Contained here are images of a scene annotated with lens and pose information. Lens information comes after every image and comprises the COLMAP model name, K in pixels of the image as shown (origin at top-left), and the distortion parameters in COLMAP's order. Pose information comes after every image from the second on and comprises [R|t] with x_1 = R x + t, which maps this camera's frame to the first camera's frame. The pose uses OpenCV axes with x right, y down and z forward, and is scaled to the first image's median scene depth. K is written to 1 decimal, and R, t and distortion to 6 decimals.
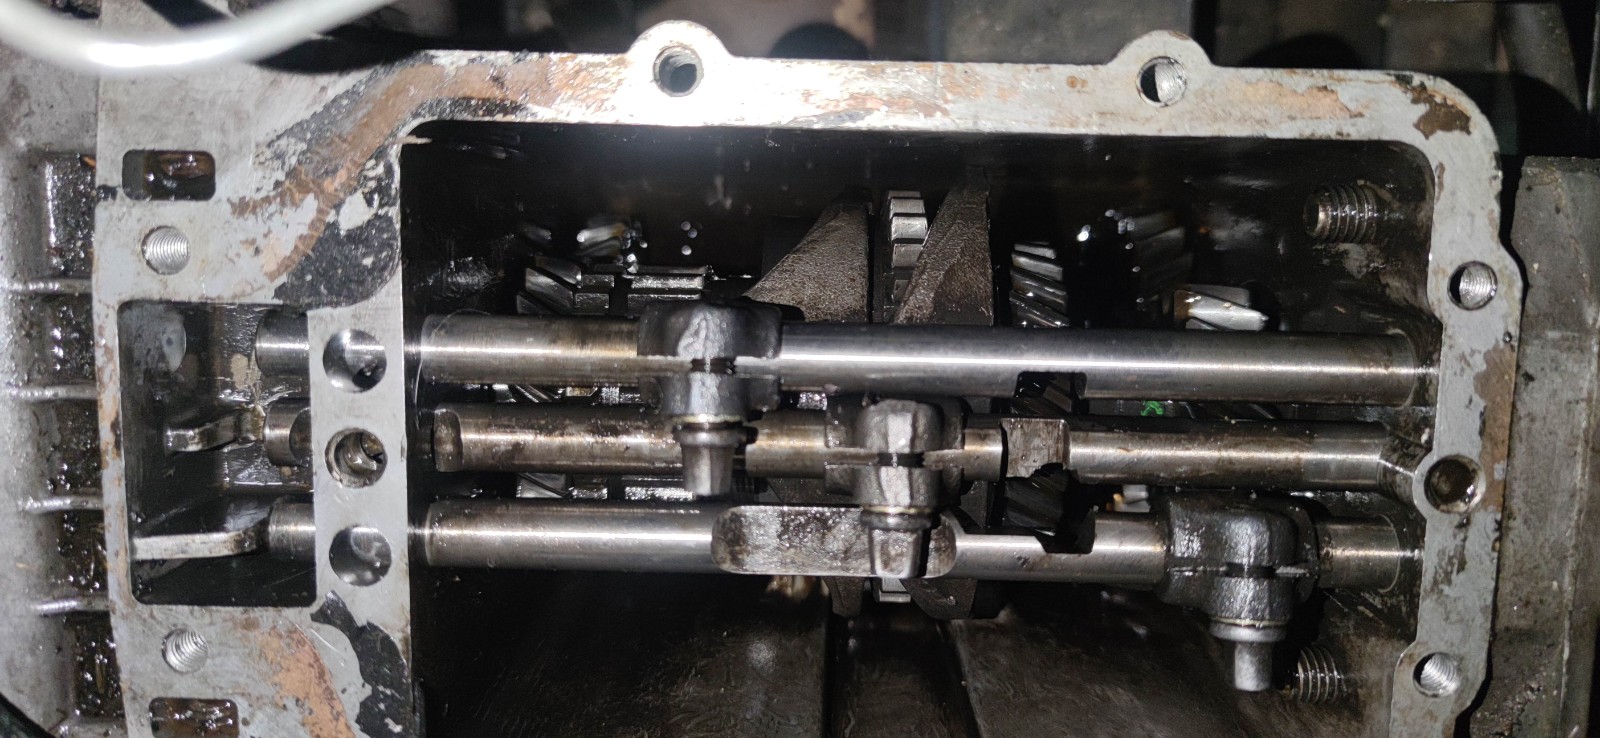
lens RADIAL K [[1280.0, 0, 796.3], [0, 1280.0, 334.5], [0, 0, 1]] dist [-0.015274, -0.008805]
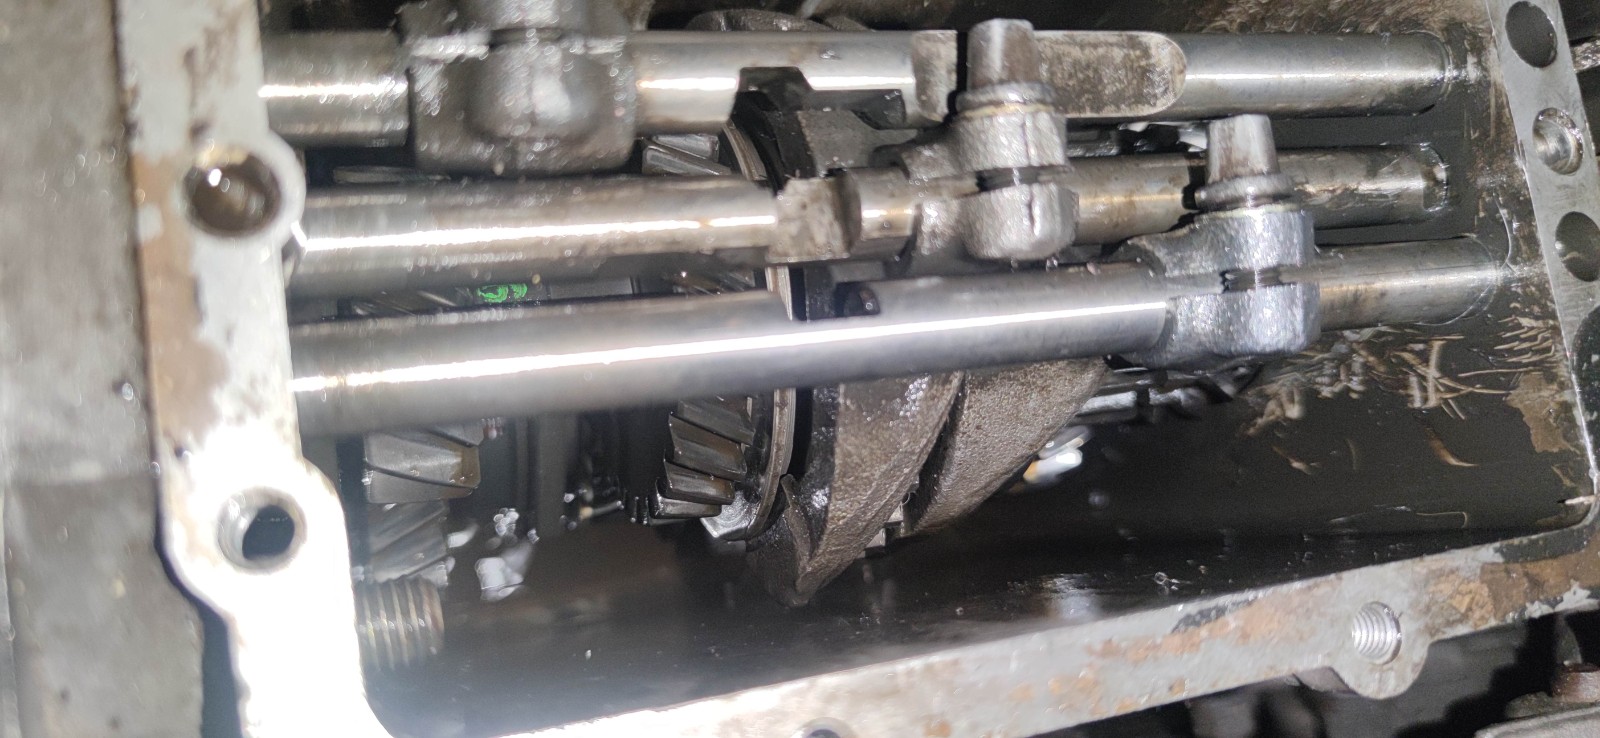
lens RADIAL K [[1280.0, 0, 802.8], [0, 1280.0, 401.0], [0, 0, 1]] dist [-0.015274, -0.008805]
pose [[-0.928448, 0.126799, -0.349150, 0.485097], [-0.136511, -0.990633, 0.003244, -0.014821], [-0.345468, 0.050674, 0.937061, 0.361763]]
